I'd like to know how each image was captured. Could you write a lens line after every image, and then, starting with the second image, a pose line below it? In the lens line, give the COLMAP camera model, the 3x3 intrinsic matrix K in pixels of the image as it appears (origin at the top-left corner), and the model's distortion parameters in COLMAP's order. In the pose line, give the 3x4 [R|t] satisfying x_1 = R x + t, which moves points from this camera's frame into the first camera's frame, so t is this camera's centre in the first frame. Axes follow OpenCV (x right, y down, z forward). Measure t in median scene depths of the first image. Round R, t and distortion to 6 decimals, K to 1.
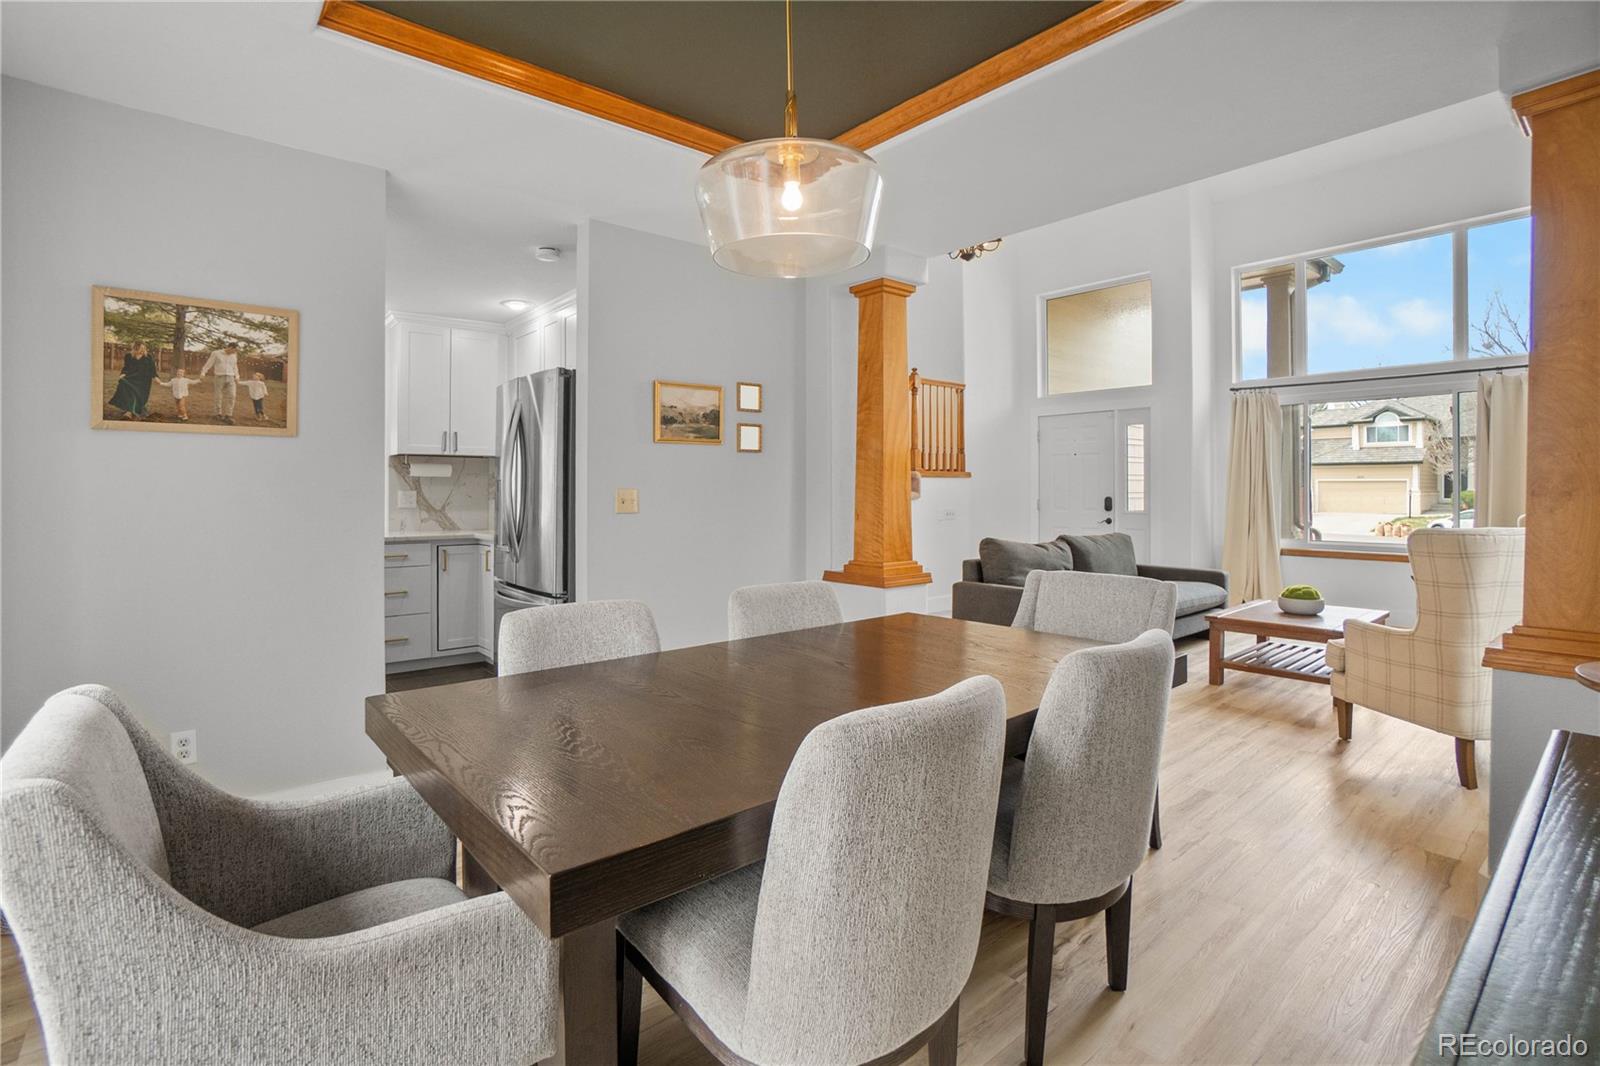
lens RADIAL K [[731.3, 0, 874.5], [0, 731.3, 484.5], [0, 0, 1]] dist [0.002140, 0.002425]
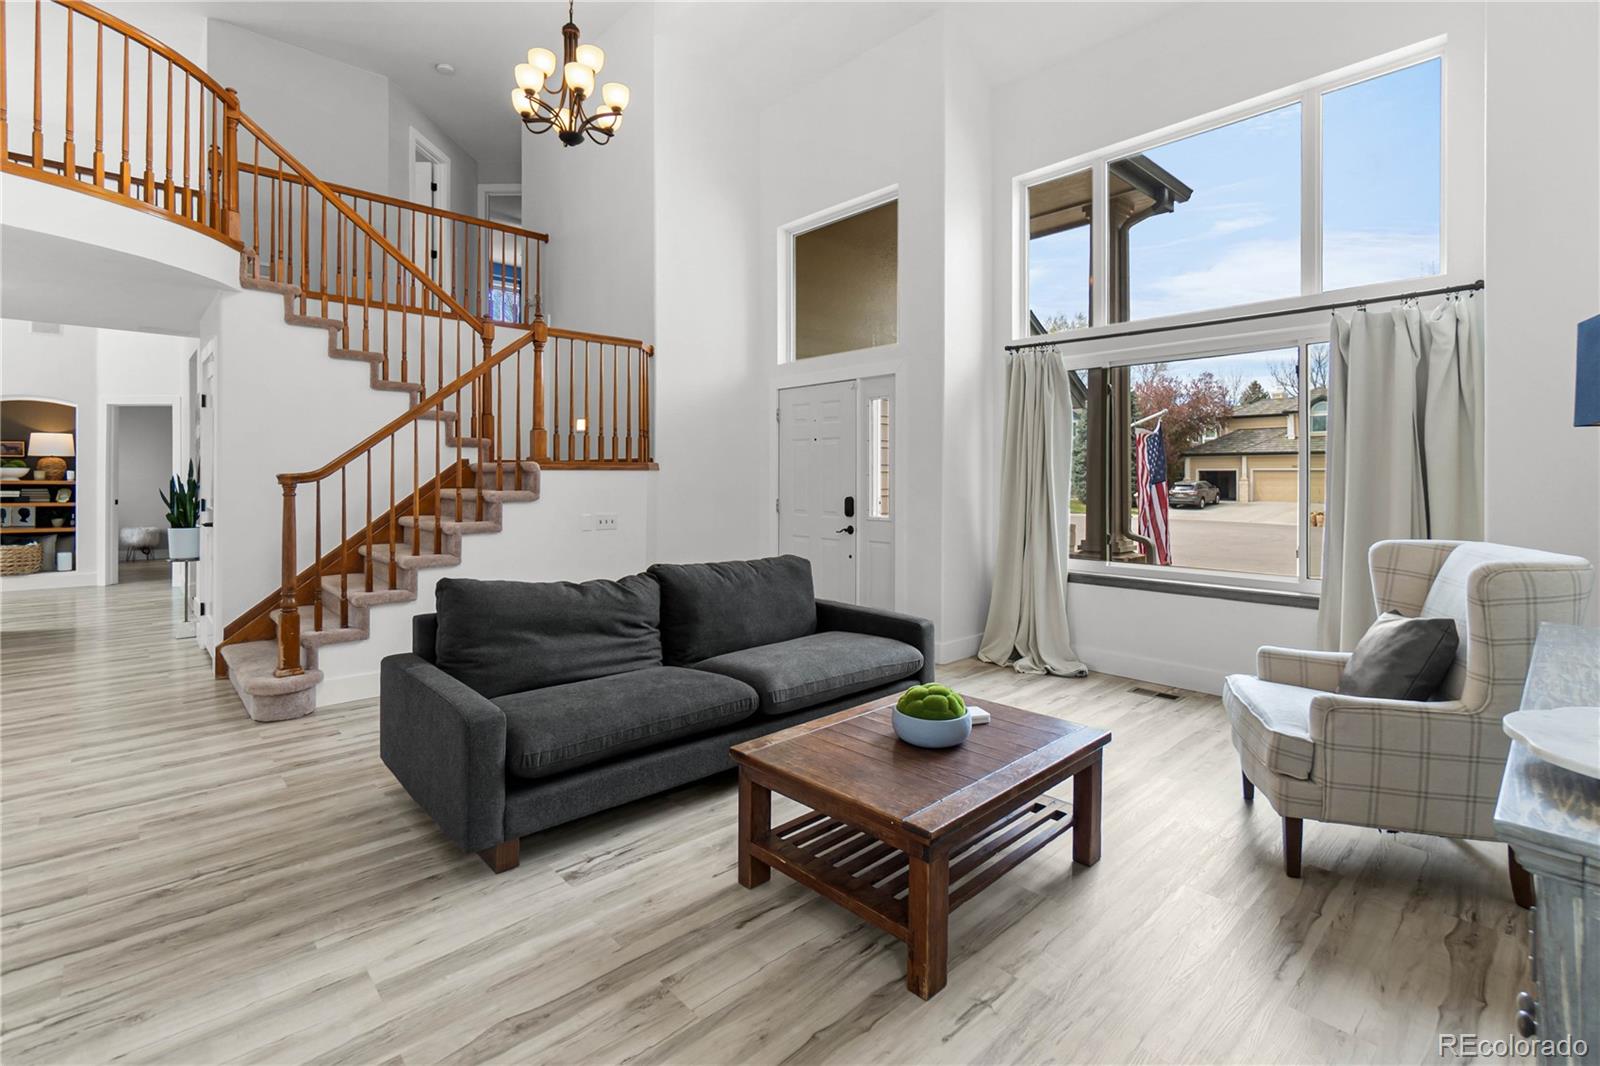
lens RADIAL K [[731.3, 0, 804.1], [0, 731.3, 480.5], [0, 0, 1]] dist [0.002140, 0.002425]
pose [[0.999976, 0.002409, -0.006531, 0.294433], [-0.002346, 0.999952, 0.009560, -0.006930], [0.006554, -0.009544, 0.999933, 0.284449]]
